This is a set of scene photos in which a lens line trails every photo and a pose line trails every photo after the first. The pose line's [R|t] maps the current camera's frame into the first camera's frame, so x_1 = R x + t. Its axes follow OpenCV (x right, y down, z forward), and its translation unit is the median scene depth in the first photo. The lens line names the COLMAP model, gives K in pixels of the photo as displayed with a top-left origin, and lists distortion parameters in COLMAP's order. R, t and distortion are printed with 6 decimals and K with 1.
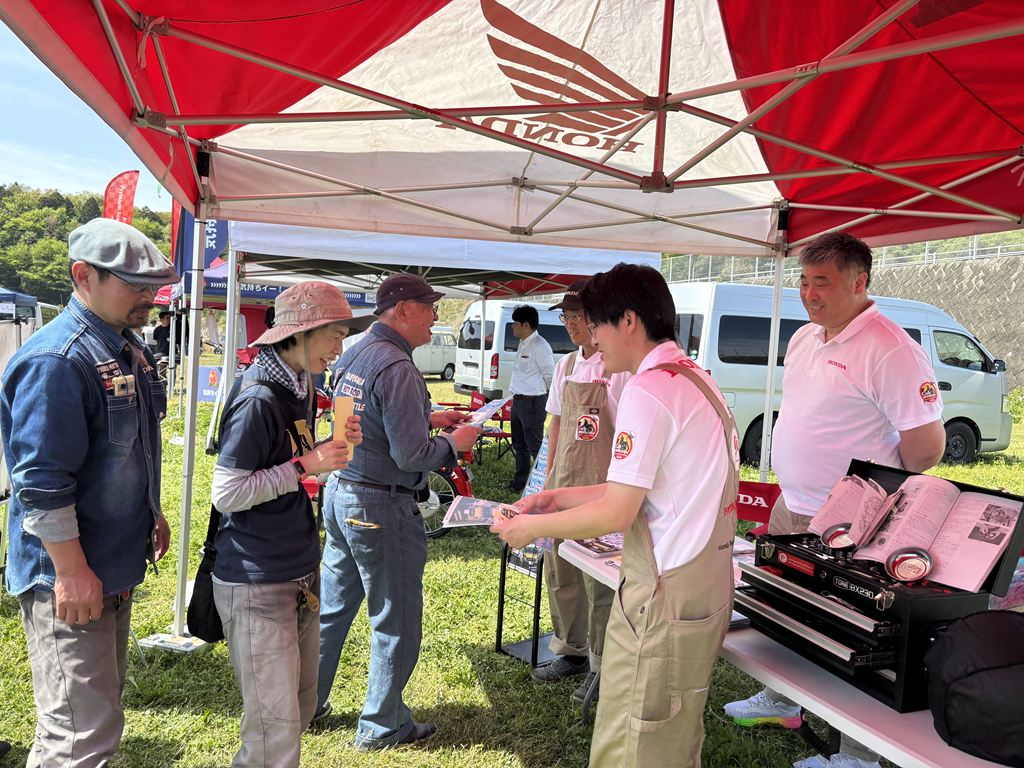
lens RADIAL K [[784.7, 0, 511.8], [0, 784.7, 365.8], [0, 0, 1]] dist [0.018259, 0.002415]
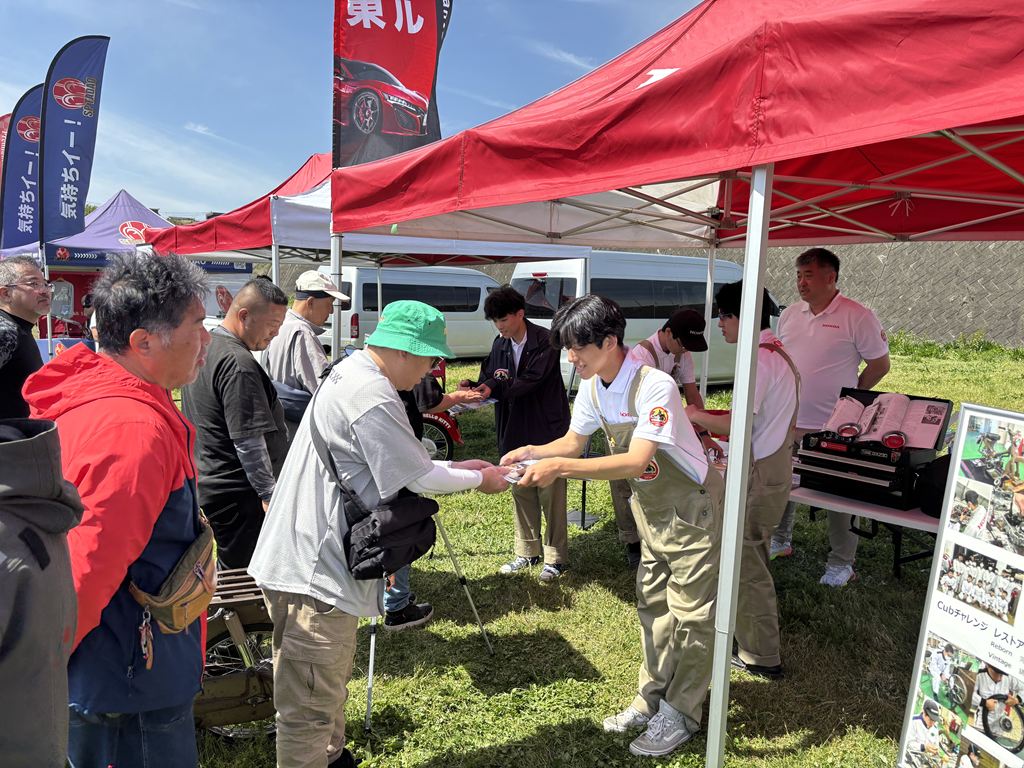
lens RADIAL K [[784.7, 0, 511.8], [0, 784.7, 365.8], [0, 0, 1]] dist [0.018259, 0.002415]
pose [[0.954125, -0.059460, 0.293445, -0.481628], [0.039690, 0.996551, 0.072880, -0.052638], [-0.296766, -0.057890, 0.953194, -0.274273]]
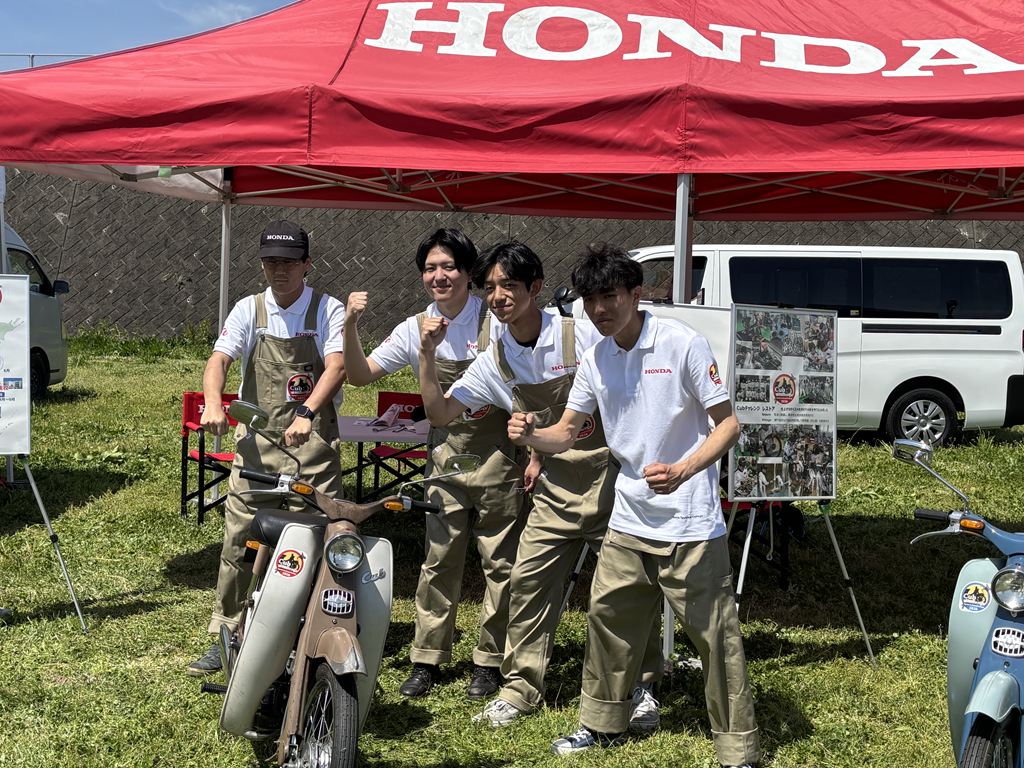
lens RADIAL K [[1299.7, 0, 512.0], [0, 1299.7, 384.0], [0, 0, 1]] dist [0.091769, -0.017499]
pose [[0.387530, -0.098219, 0.916610, -1.505386], [0.025003, 0.995062, 0.096054, -0.054102], [-0.921518, -0.014306, 0.388072, -0.187206]]
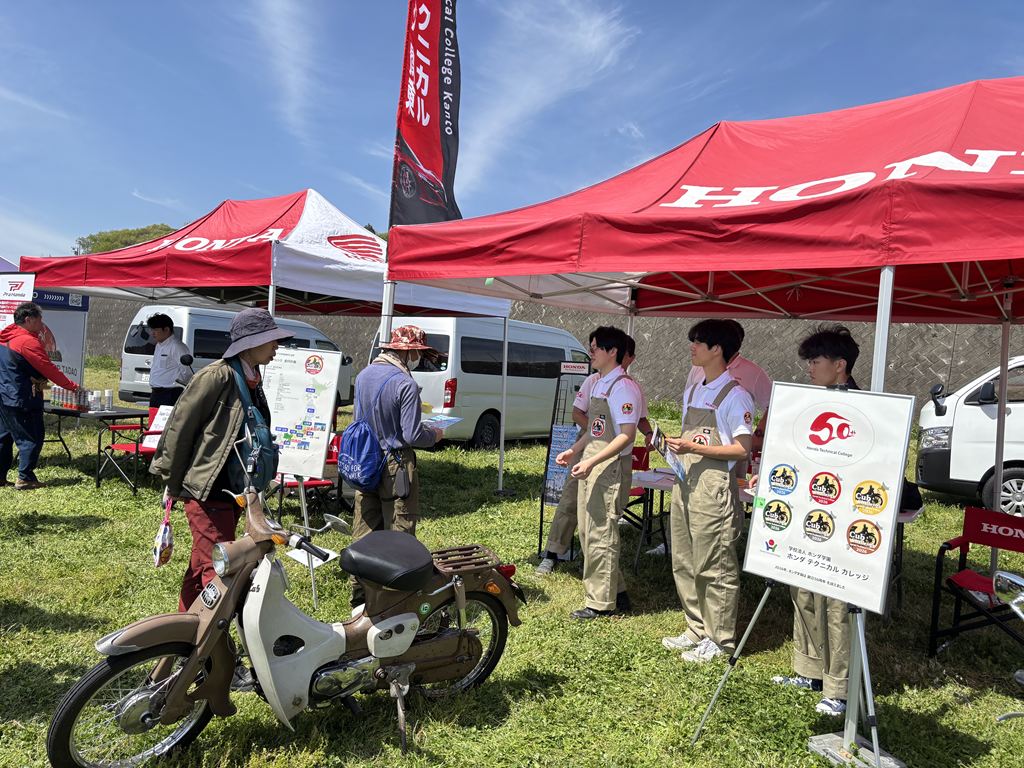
lens RADIAL K [[784.7, 0, 511.8], [0, 784.7, 365.8], [0, 0, 1]] dist [0.018259, 0.002415]
pose [[0.814192, 0.005912, 0.580566, -0.987282], [-0.004527, 0.999982, -0.003835, -0.024553], [-0.580579, 0.000495, 0.814204, -0.275234]]
